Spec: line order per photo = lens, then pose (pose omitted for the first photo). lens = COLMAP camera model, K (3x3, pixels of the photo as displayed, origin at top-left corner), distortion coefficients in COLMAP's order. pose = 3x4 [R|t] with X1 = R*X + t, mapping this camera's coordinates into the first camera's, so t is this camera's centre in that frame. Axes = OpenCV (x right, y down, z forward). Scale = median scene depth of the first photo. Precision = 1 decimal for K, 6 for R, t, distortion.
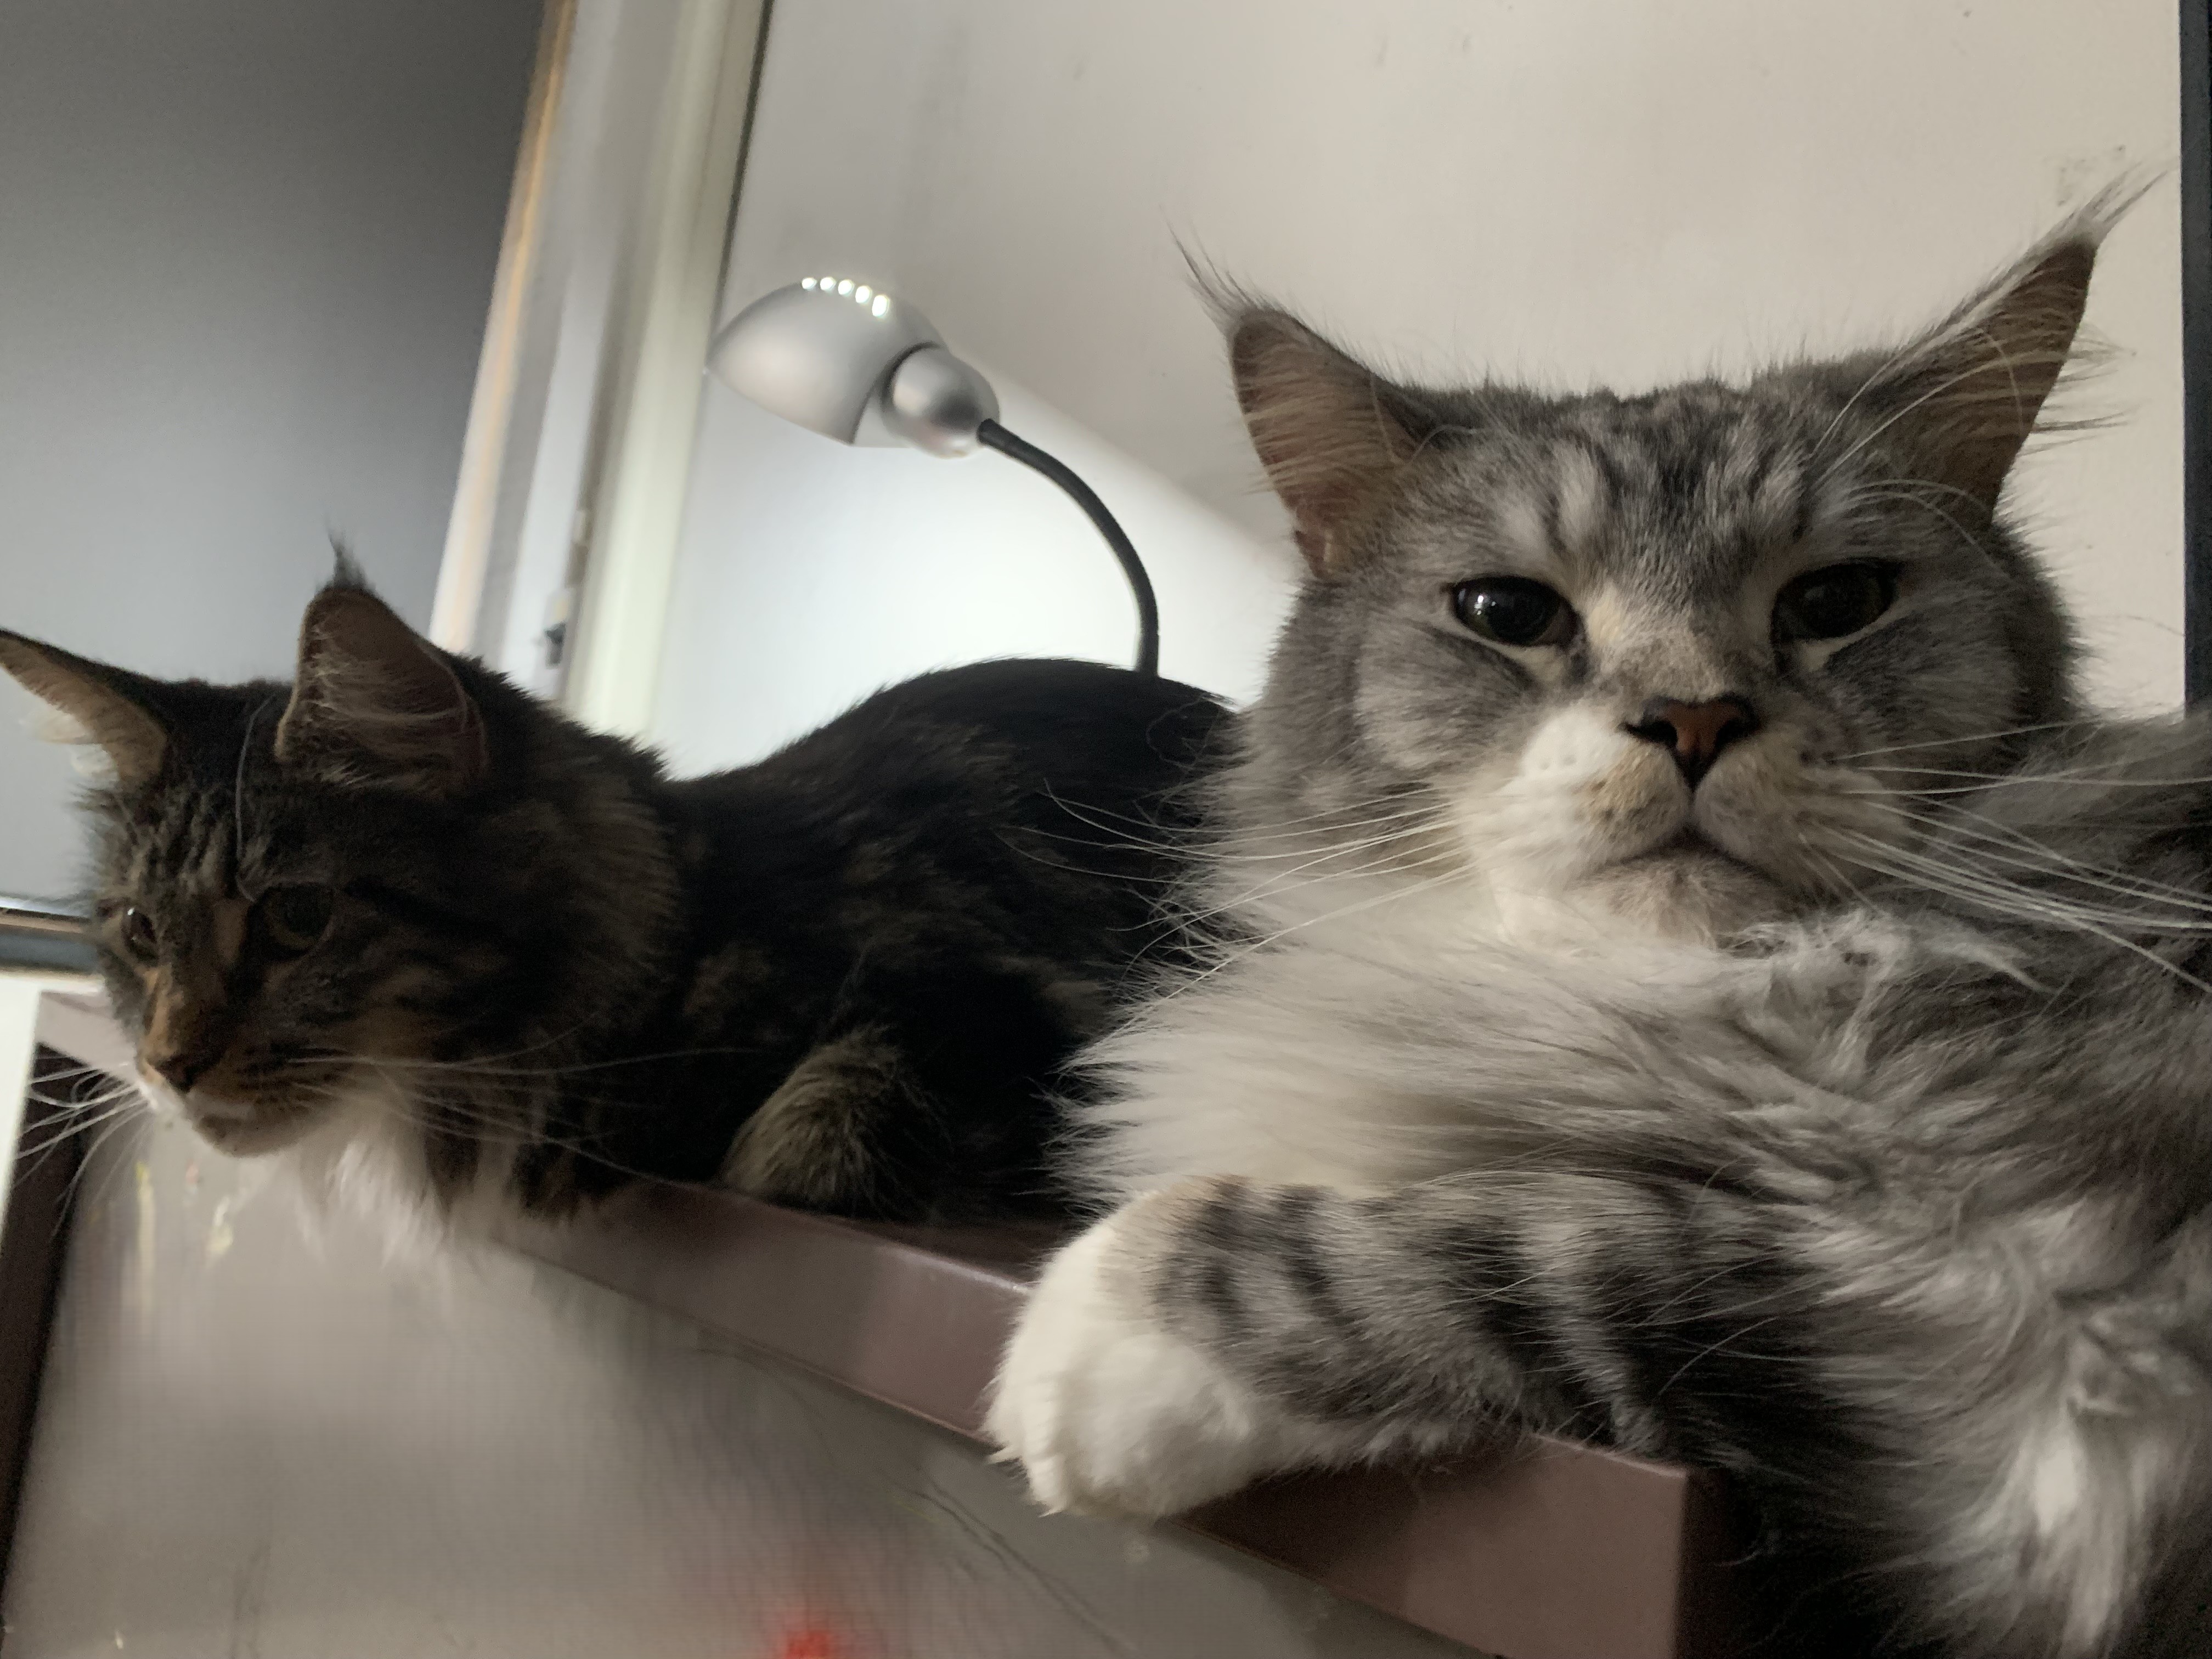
lens RADIAL K [[1669.1, 0, 1106.0], [0, 1669.1, 829.5], [0, 0, 1]] dist [-0.056156, 0.000332]
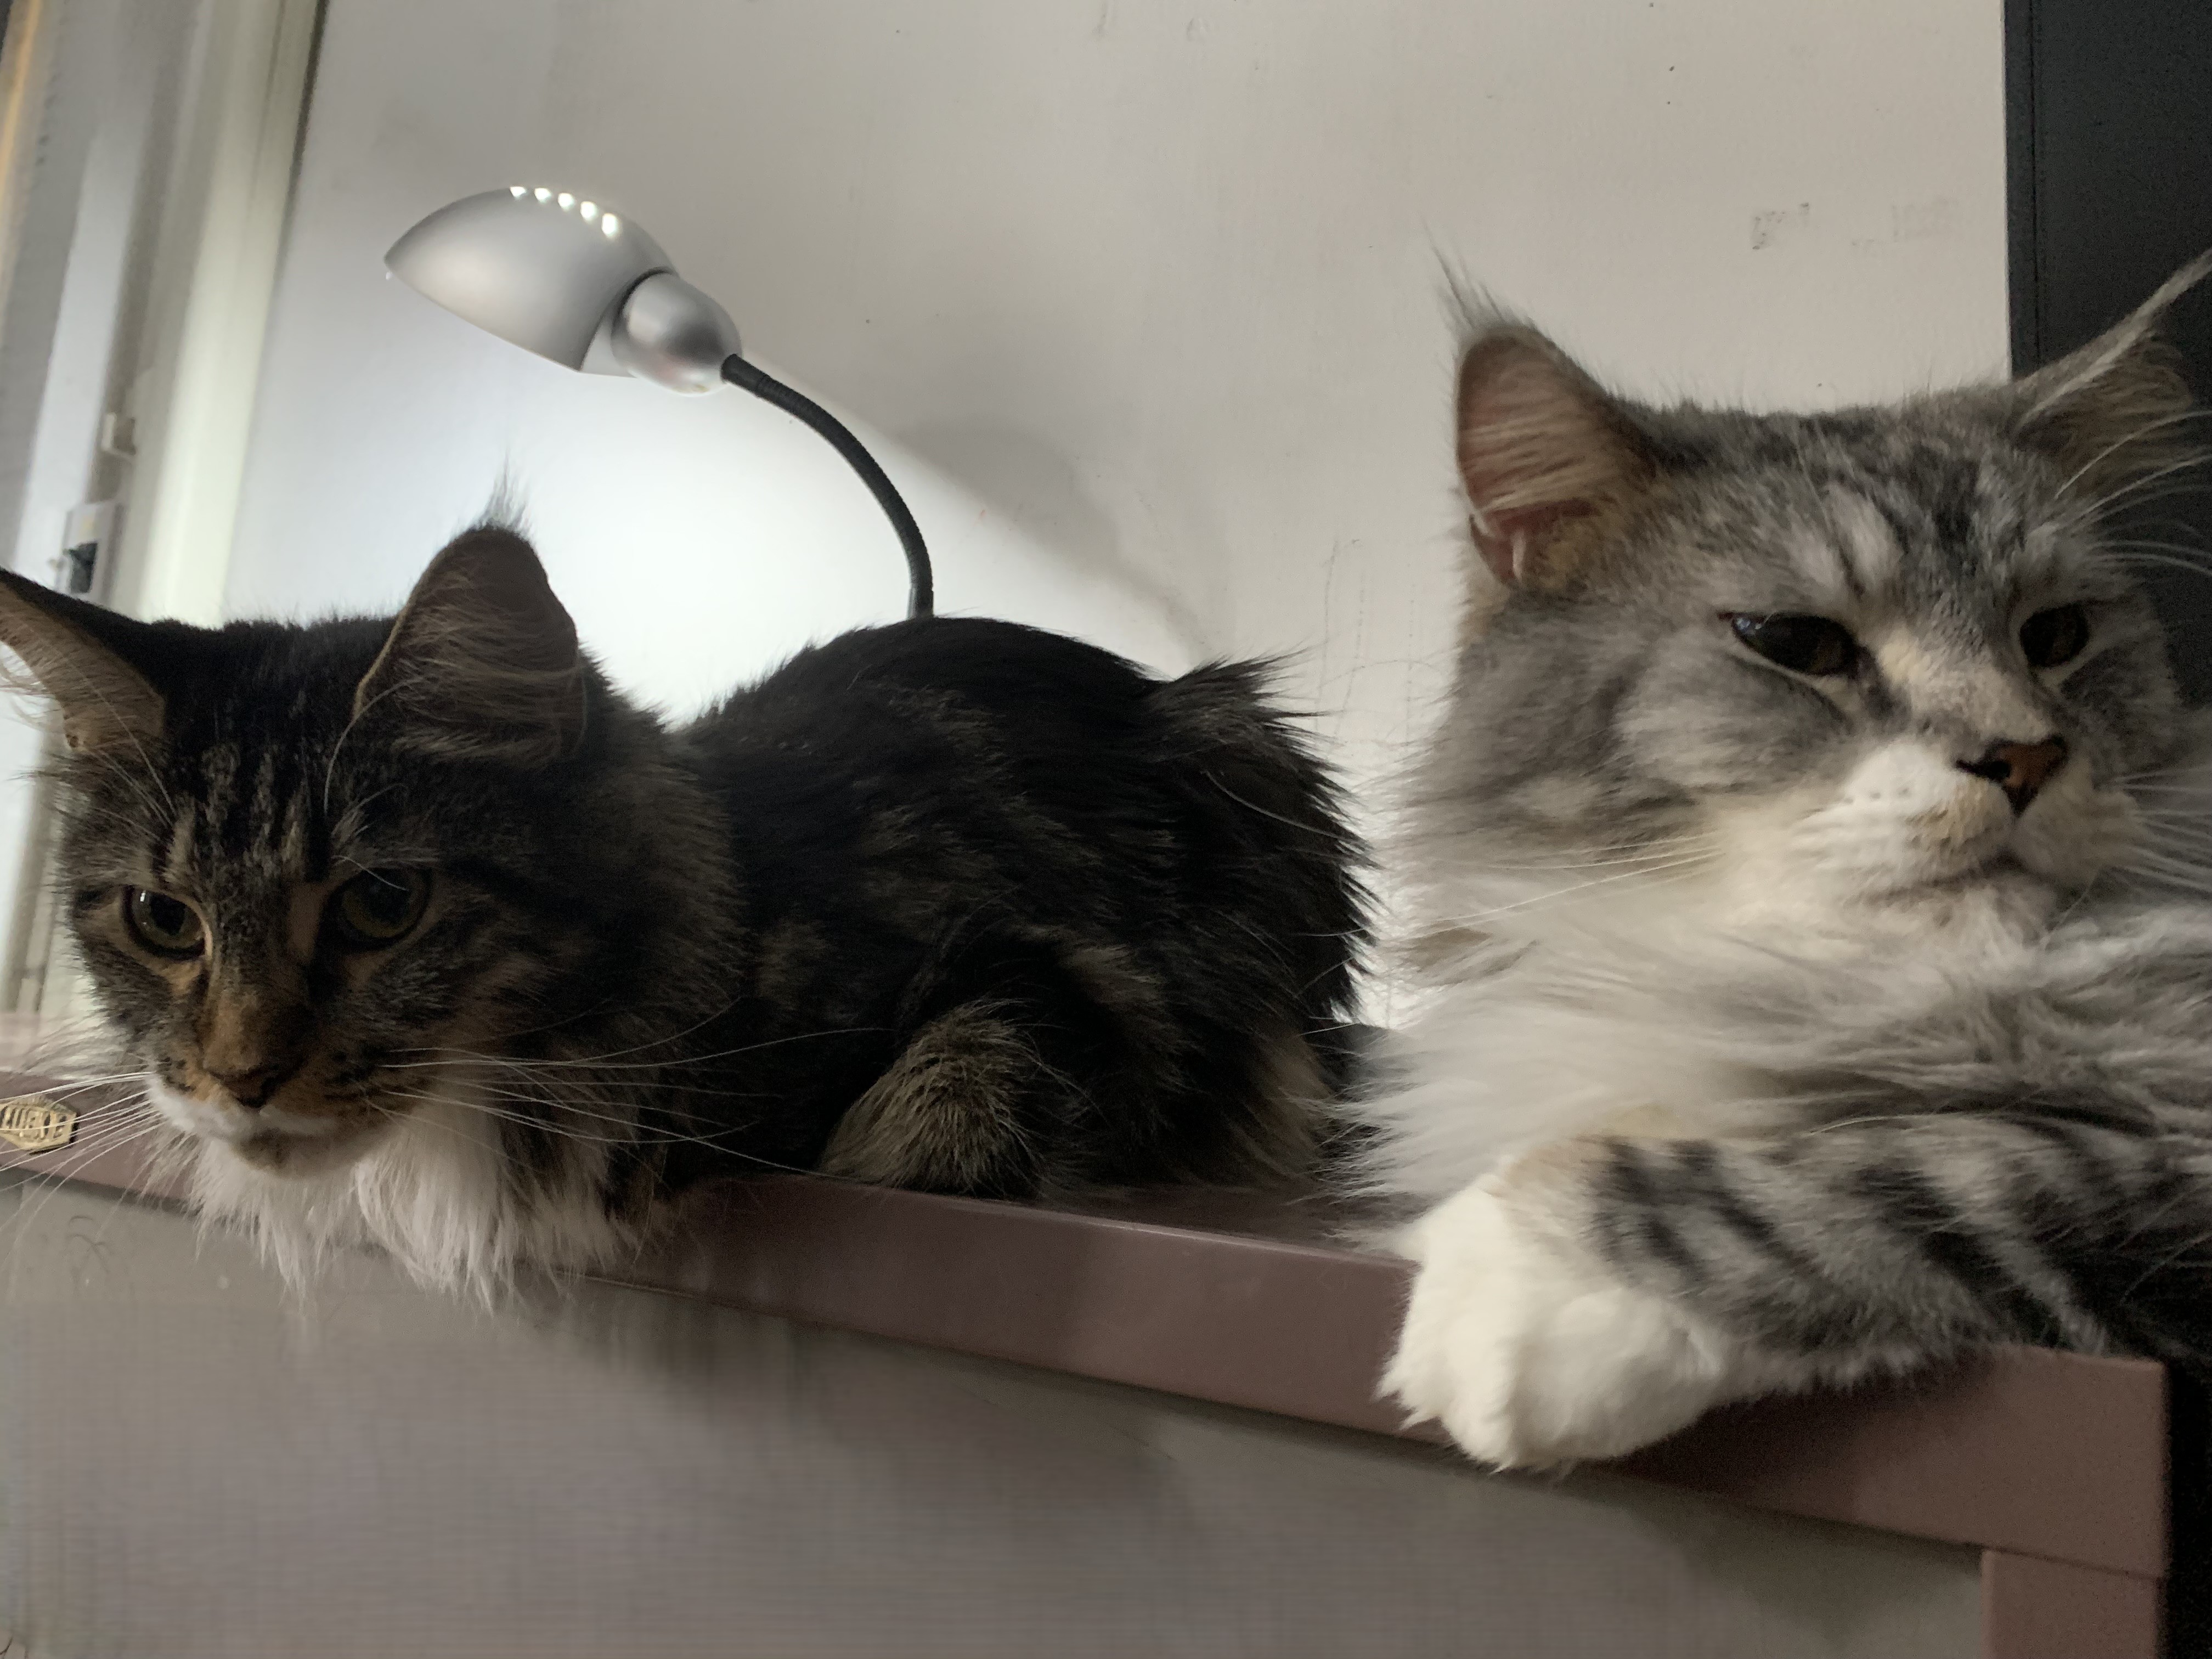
lens RADIAL K [[1683.7, 0, 1106.0], [0, 1683.7, 745.1], [0, 0, 1]] dist [-0.036036, -0.001496]
pose [[0.953713, 0.014394, 0.300375, -0.397472], [-0.010094, 0.999823, -0.015864, -0.020545], [-0.300550, 0.012098, 0.953689, 0.030720]]
